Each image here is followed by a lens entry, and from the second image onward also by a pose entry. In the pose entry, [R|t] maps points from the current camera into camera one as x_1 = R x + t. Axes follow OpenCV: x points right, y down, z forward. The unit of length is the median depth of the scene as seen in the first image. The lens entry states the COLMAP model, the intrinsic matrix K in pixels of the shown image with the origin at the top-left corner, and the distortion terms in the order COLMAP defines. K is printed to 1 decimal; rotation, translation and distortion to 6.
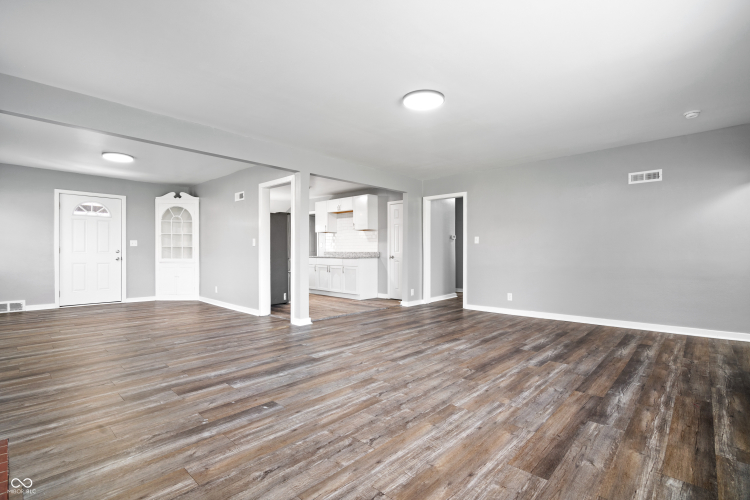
lens RADIAL K [[346.5, 0, 375.2], [0, 346.5, 252.0], [0, 0, 1]] dist [-0.002642, 0.000825]
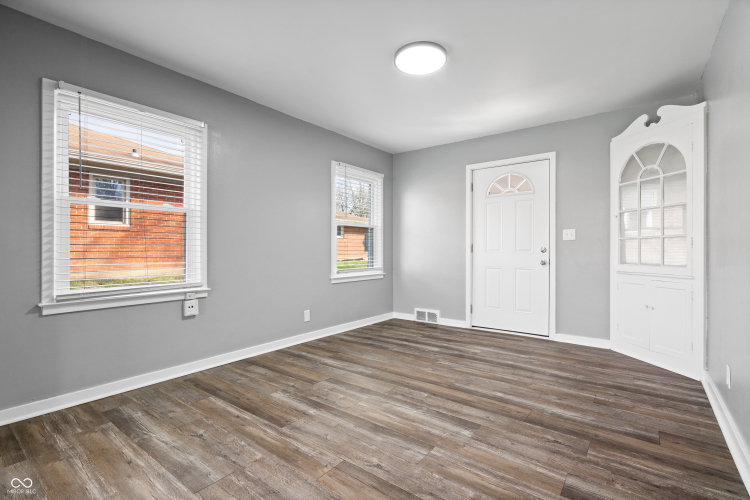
lens RADIAL K [[346.5, 0, 375.7], [0, 346.5, 250.4], [0, 0, 1]] dist [-0.002642, 0.000825]
pose [[0.104245, 0.000852, -0.994551, -0.191797], [0.002314, 0.999997, 0.001099, -0.002148], [0.994549, -0.002415, 0.104242, 0.651432]]
